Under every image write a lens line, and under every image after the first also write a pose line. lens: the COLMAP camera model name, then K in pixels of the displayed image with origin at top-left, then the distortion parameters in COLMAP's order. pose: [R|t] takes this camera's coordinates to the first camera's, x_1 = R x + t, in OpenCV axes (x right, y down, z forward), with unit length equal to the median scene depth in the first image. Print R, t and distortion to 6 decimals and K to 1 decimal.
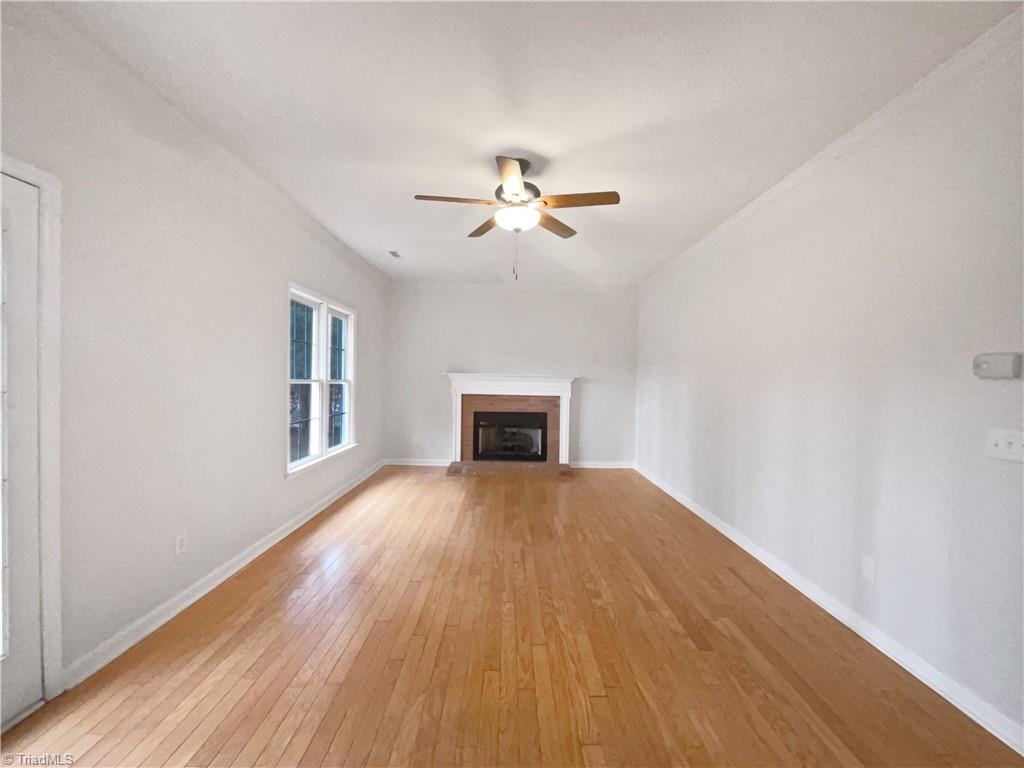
lens RADIAL K [[422.9, 0, 512.6], [0, 422.9, 384.3], [0, 0, 1]] dist [-0.001759, 0.000322]
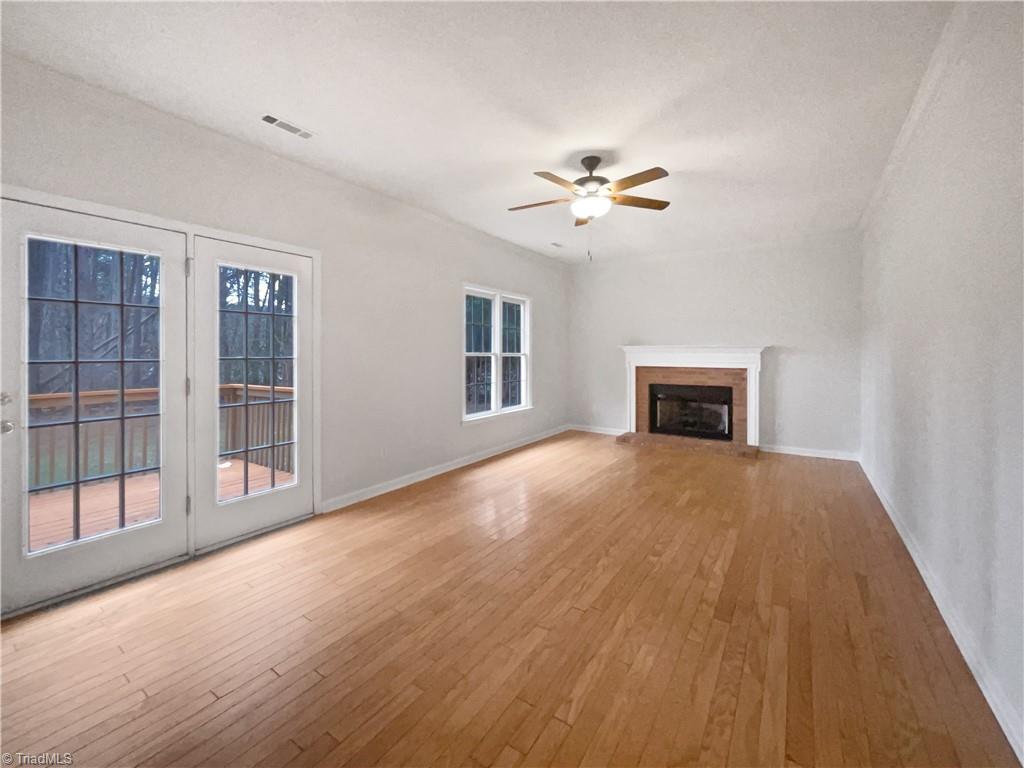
lens RADIAL K [[424.5, 0, 488.5], [0, 424.5, 349.4], [0, 0, 1]] dist [-0.001616, 0.000098]
pose [[0.805409, -0.023665, -0.592247, 0.258163], [0.007348, 0.999525, -0.029946, 0.013769], [0.592674, 0.019767, 0.805200, -0.046718]]
